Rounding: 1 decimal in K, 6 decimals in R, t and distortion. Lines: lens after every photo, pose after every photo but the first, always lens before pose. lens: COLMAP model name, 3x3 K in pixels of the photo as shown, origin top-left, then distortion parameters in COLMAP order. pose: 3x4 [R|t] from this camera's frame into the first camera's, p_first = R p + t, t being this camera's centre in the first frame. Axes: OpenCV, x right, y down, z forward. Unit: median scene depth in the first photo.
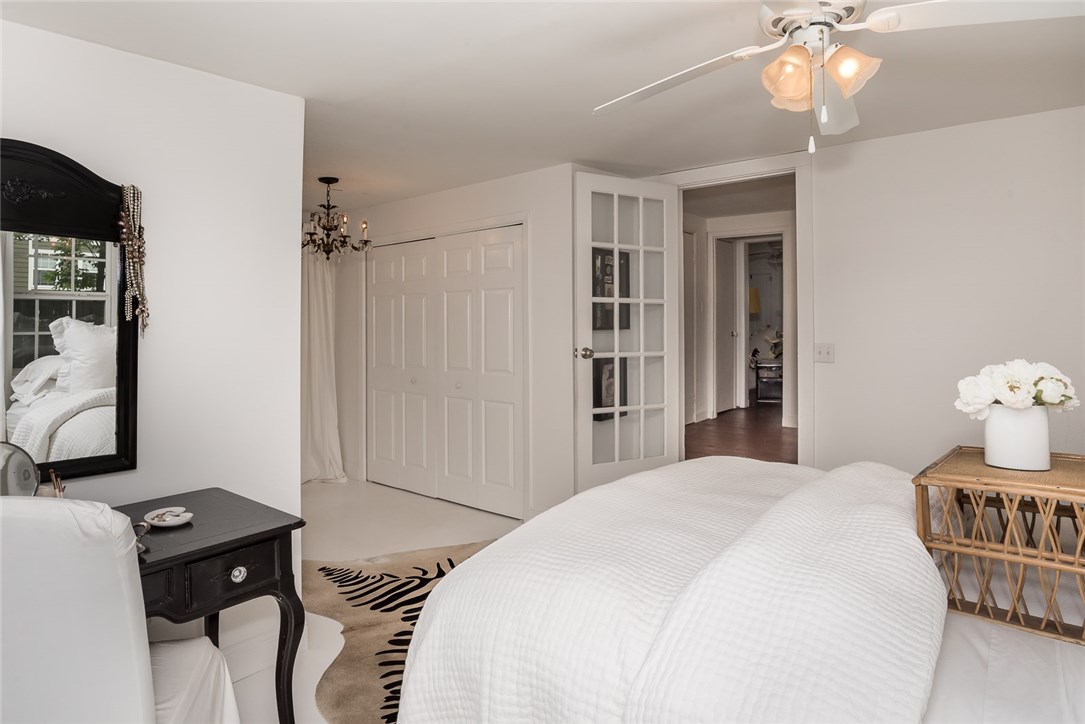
lens RADIAL K [[597.7, 0, 541.2], [0, 597.7, 329.4], [0, 0, 1]] dist [0.000008, 0.000099]
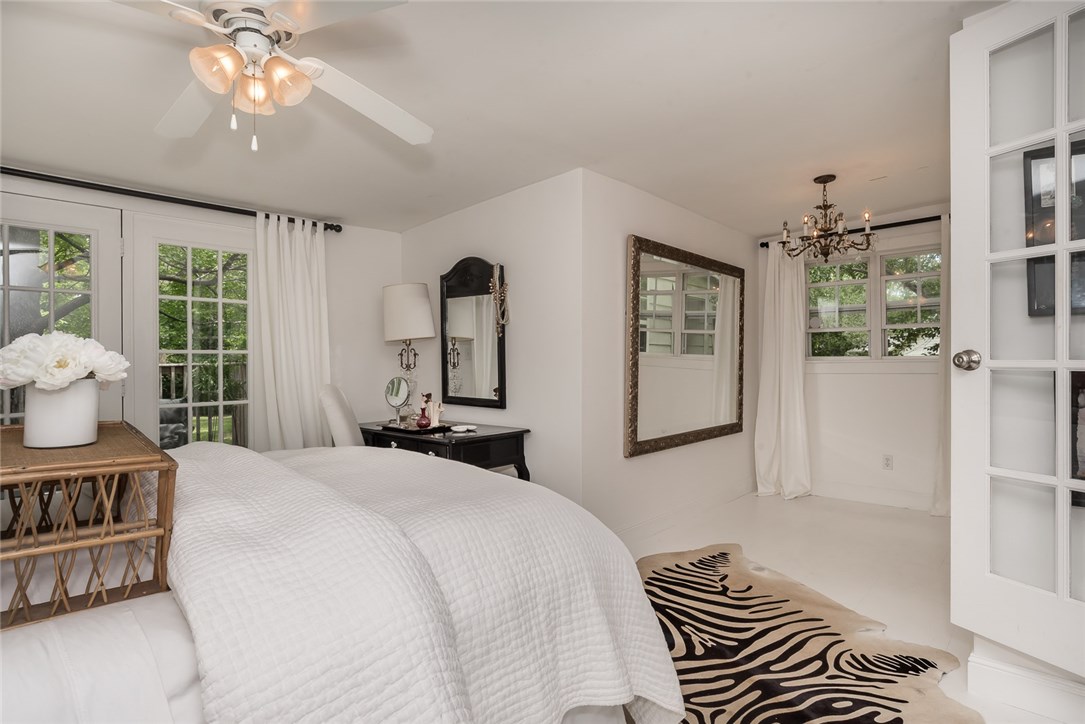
lens RADIAL K [[564.0, 0, 542.5], [0, 564.0, 362.0], [0, 0, 1]] dist [-0.064182, 0.029262]
pose [[-0.063992, 0.009477, -0.997905, 0.558607], [0.007526, 0.999931, 0.009014, 0.030918], [0.997922, -0.006933, -0.064059, 0.610448]]
